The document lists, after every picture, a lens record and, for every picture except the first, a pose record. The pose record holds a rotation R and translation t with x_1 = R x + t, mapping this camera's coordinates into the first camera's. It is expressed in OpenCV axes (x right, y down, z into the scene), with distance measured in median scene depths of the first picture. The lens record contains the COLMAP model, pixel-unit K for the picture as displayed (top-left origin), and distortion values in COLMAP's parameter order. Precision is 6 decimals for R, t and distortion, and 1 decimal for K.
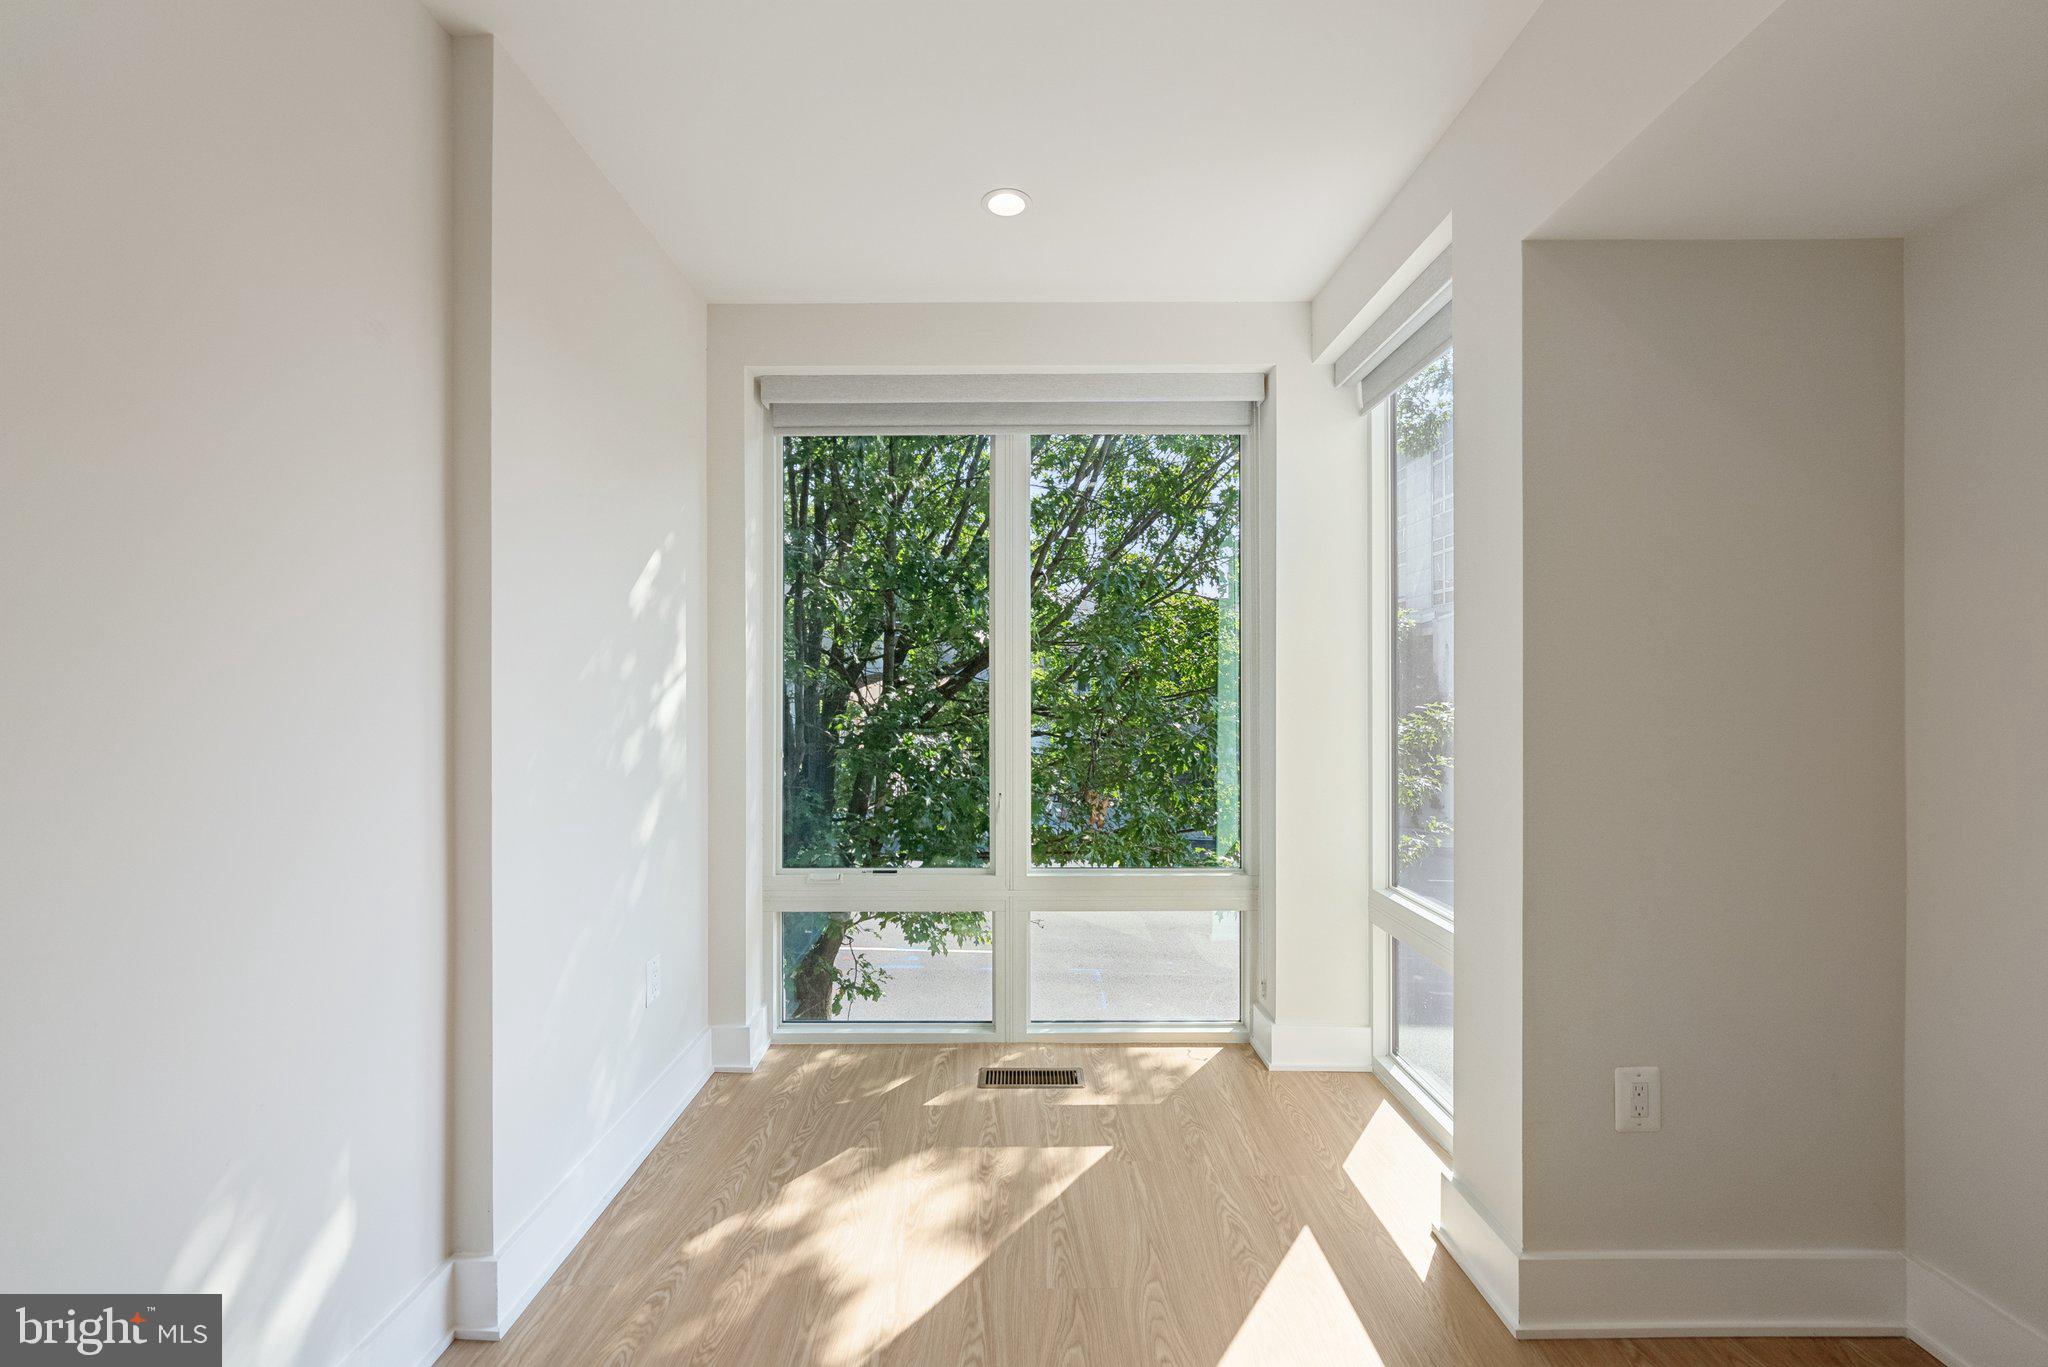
lens RADIAL K [[814.9, 0, 1007.9], [0, 814.9, 694.6], [0, 0, 1]] dist [-0.001506, 0.000182]
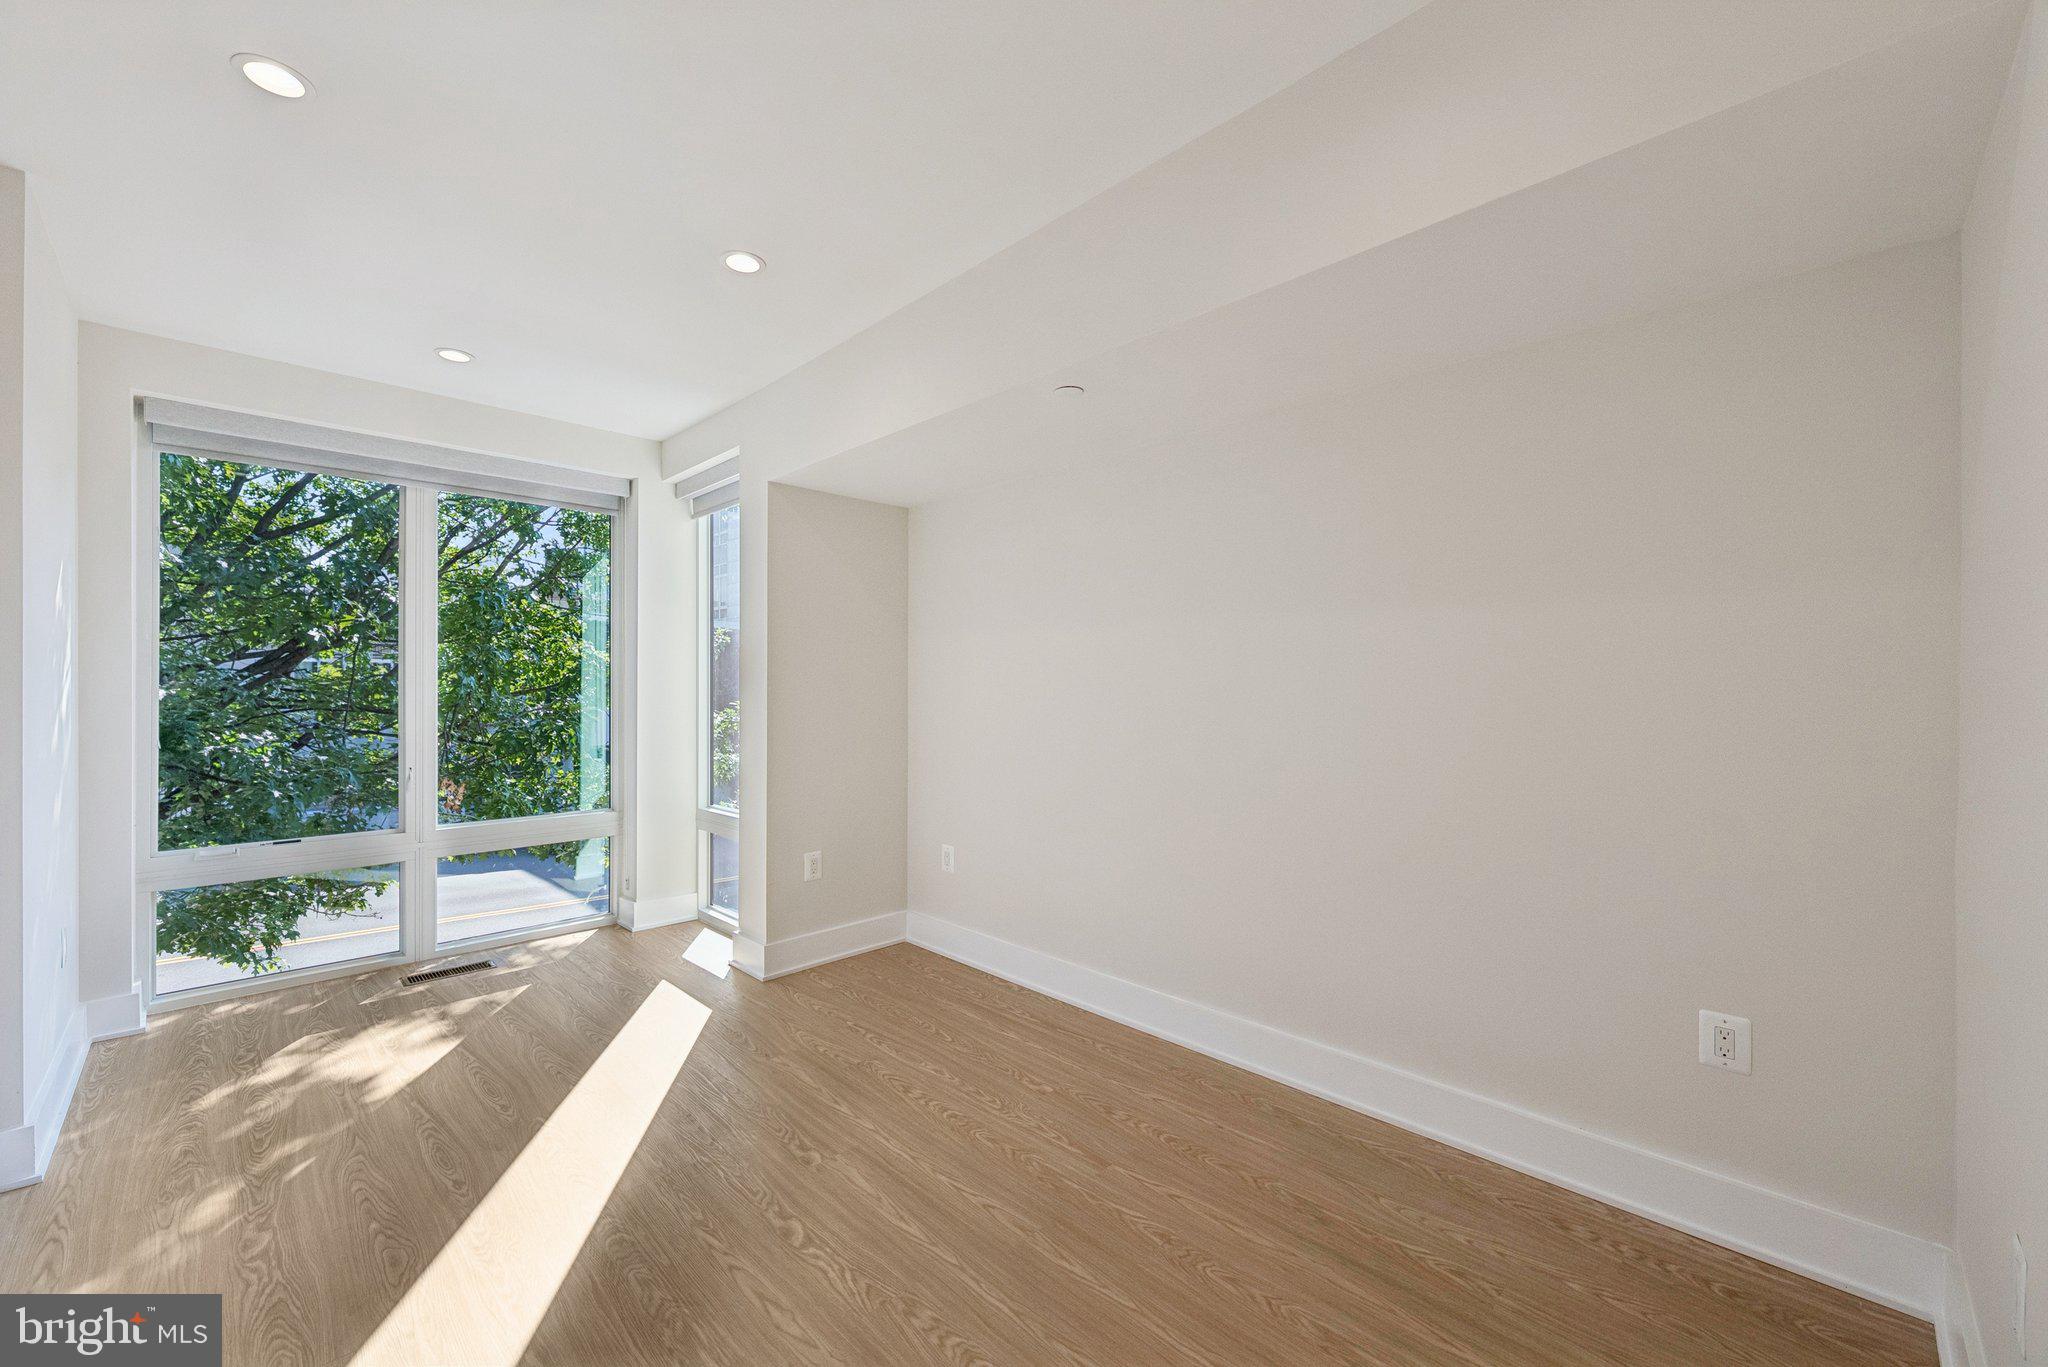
lens RADIAL K [[814.9, 0, 1029.8], [0, 814.9, 677.1], [0, 0, 1]] dist [-0.001506, 0.000182]
pose [[0.689169, 0.007440, 0.724563, -0.292542], [0.002839, 0.999912, -0.012968, -0.002746], [-0.724595, 0.010994, 0.689087, -0.637705]]
